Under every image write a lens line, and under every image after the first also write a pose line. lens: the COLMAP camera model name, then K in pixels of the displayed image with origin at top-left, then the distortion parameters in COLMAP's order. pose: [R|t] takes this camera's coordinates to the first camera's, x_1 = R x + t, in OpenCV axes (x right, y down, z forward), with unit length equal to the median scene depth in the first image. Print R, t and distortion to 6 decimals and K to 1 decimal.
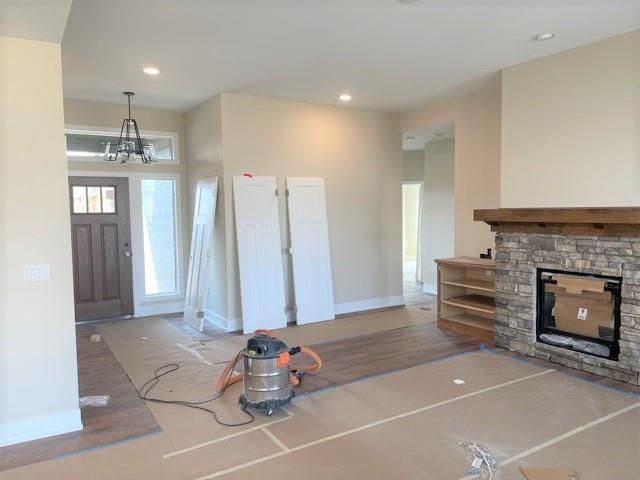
lens RADIAL K [[482.3, 0, 326.9], [0, 482.3, 240.6], [0, 0, 1]] dist [0.027816, -0.001232]
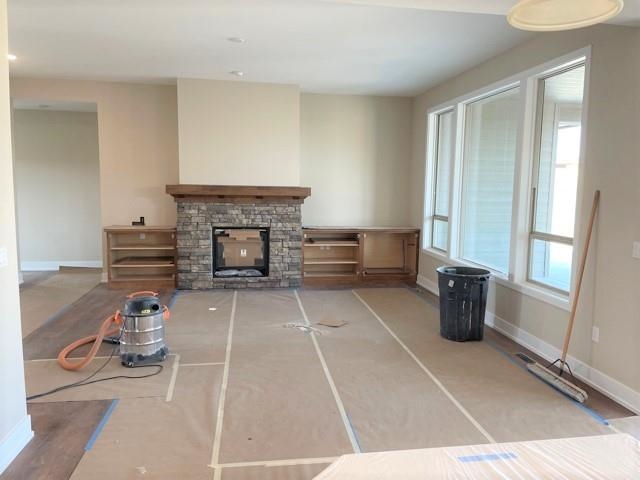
lens RADIAL K [[482.3, 0, 326.9], [0, 482.3, 240.6], [0, 0, 1]] dist [0.027816, -0.001232]
pose [[0.385949, -0.088699, 0.918246, -0.780386], [0.036172, 0.996057, 0.081012, -0.007083], [-0.921811, 0.001948, 0.387635, 0.135095]]
